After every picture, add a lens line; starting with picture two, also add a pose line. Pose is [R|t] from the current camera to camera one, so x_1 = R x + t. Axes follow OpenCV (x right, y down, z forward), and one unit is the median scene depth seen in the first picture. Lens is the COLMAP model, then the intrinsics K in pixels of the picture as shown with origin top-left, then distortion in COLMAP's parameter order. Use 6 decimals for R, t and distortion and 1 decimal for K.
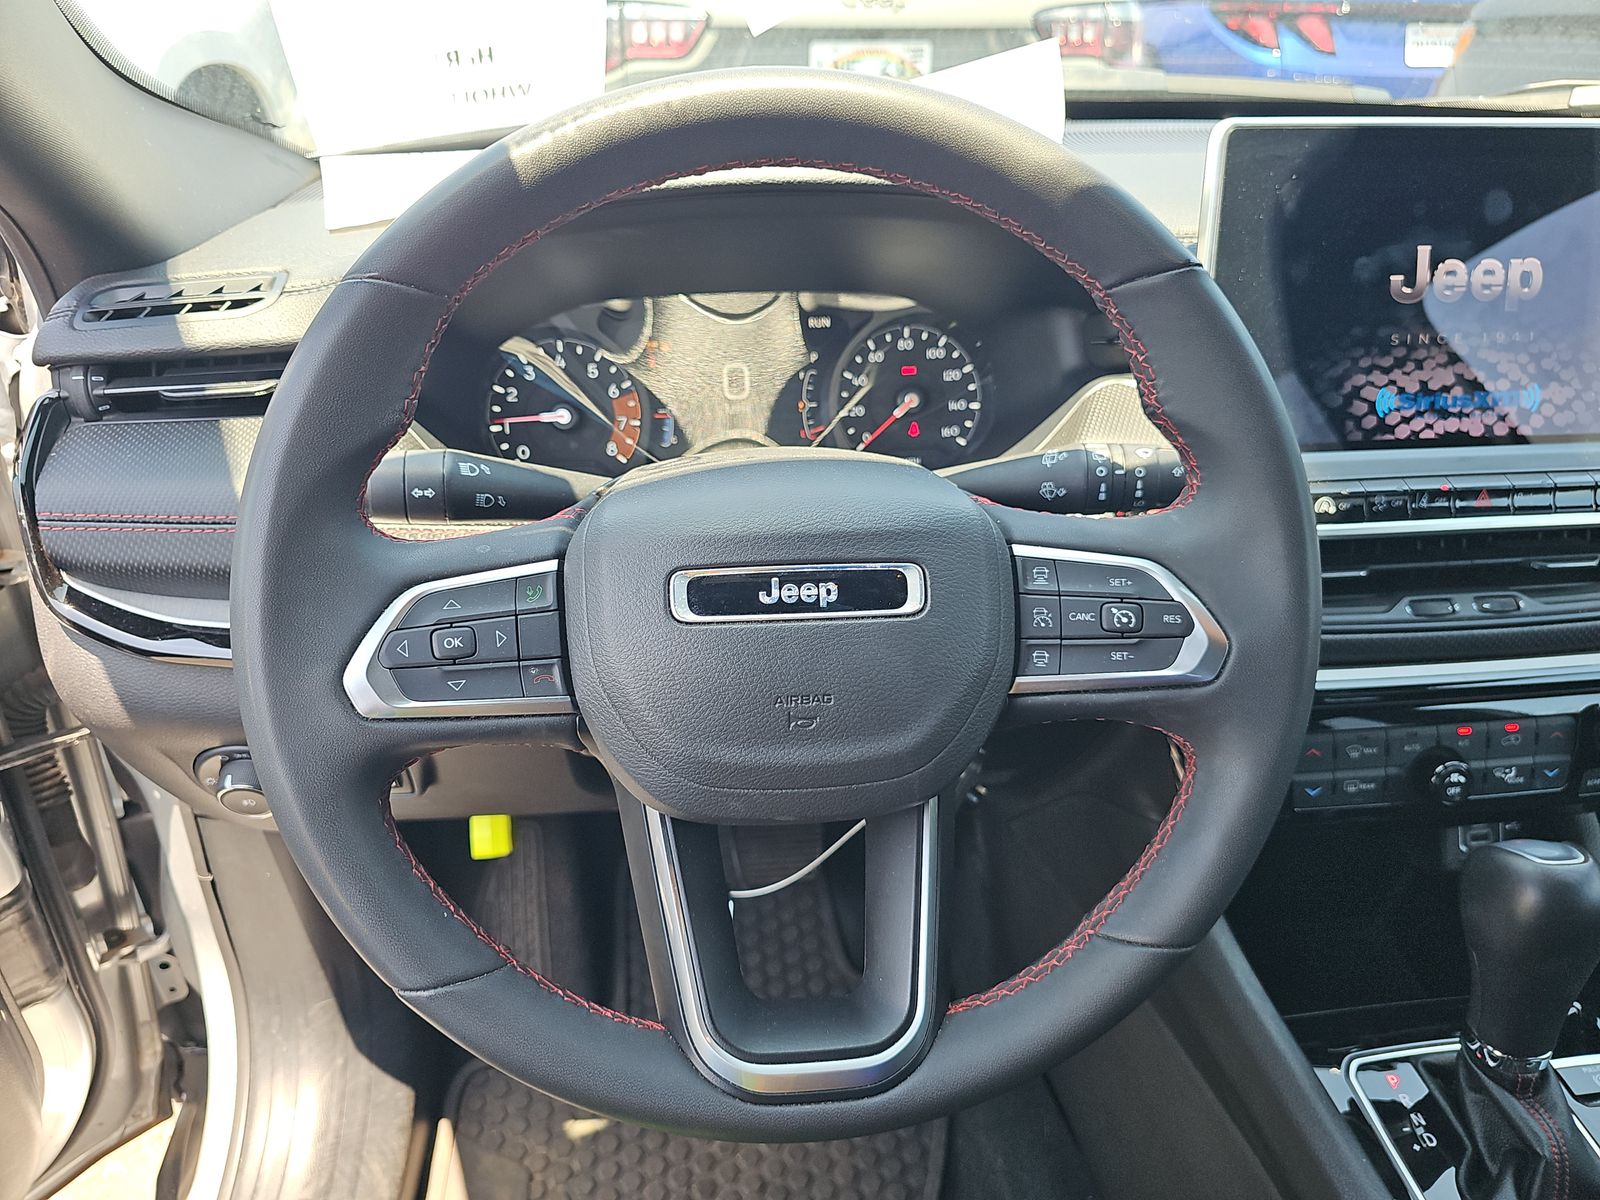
lens RADIAL K [[1141.3, 0, 803.8], [0, 1141.3, 627.7], [0, 0, 1]] dist [0.068019, -0.124888]
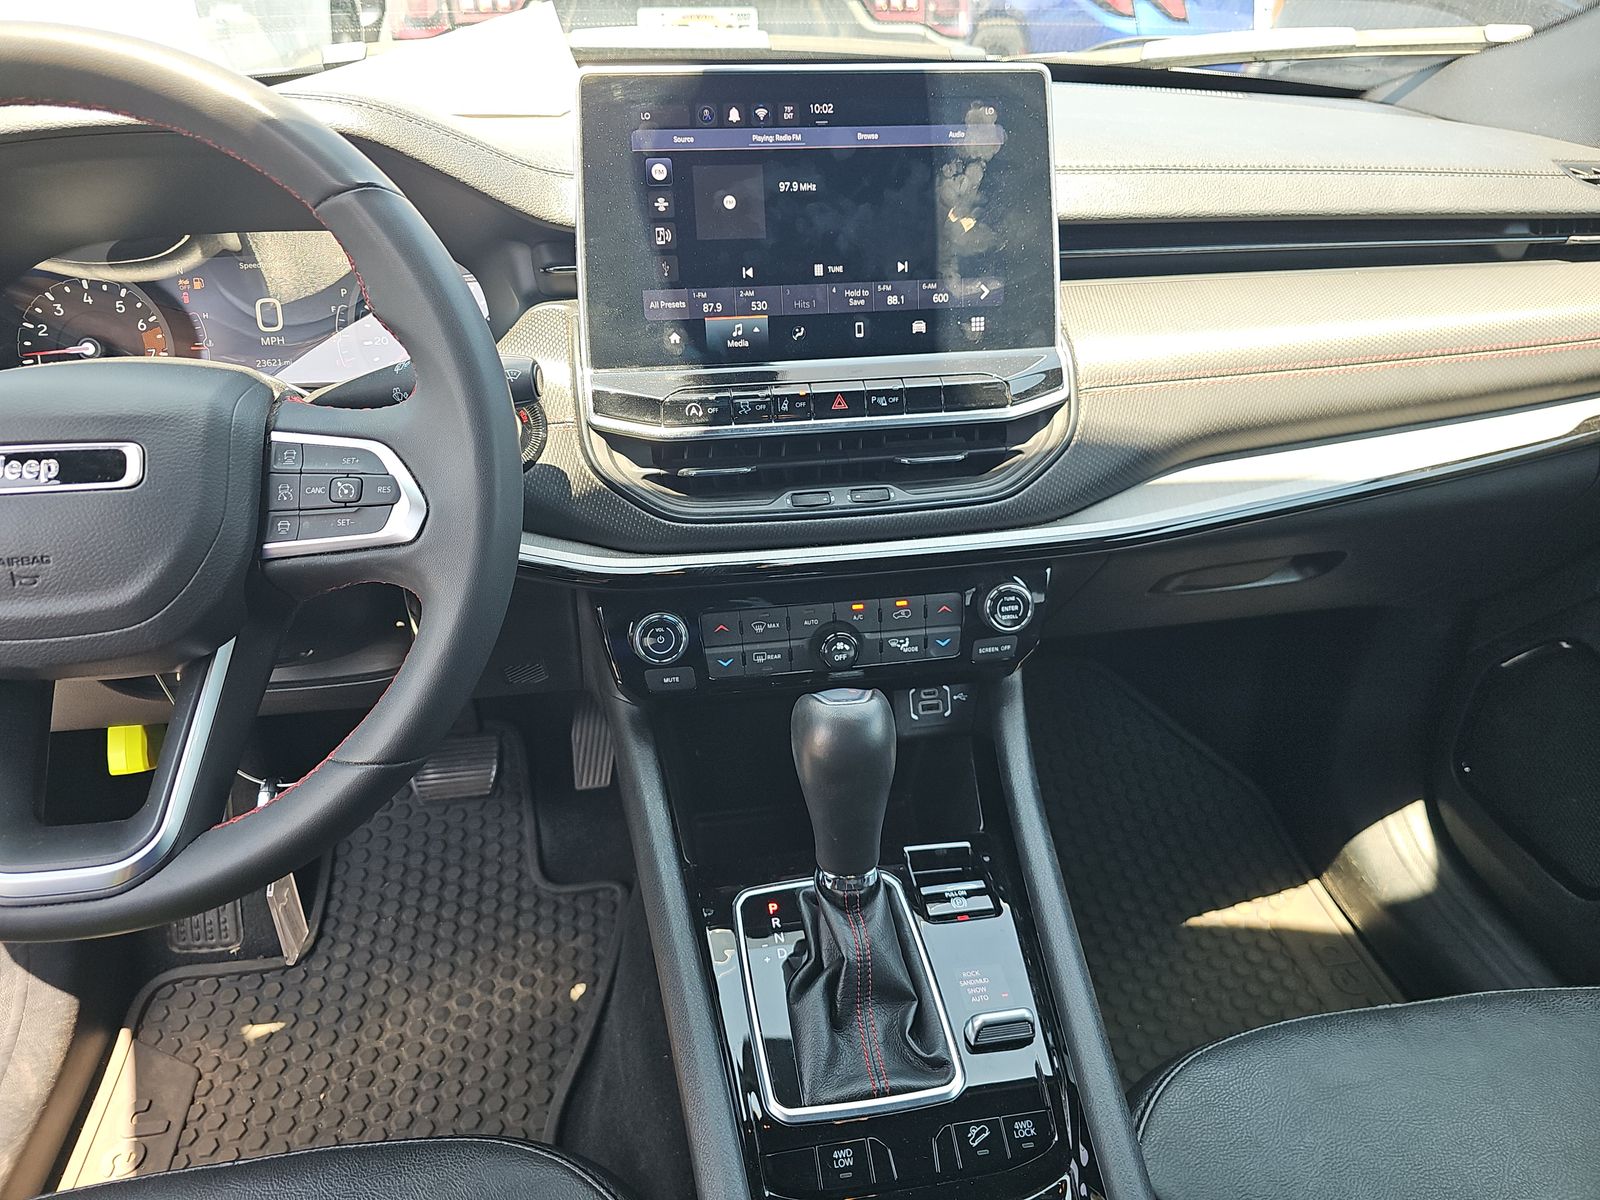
lens RADIAL K [[1133.9, 0, 800.0], [0, 1133.9, 600.0], [0, 0, 1]] dist [0.053655, -0.057122]
pose [[0.998727, -0.026530, 0.042900, 0.462585], [0.026305, 0.999637, 0.005802, 0.073810], [-0.043038, -0.004666, 0.999063, -0.134168]]
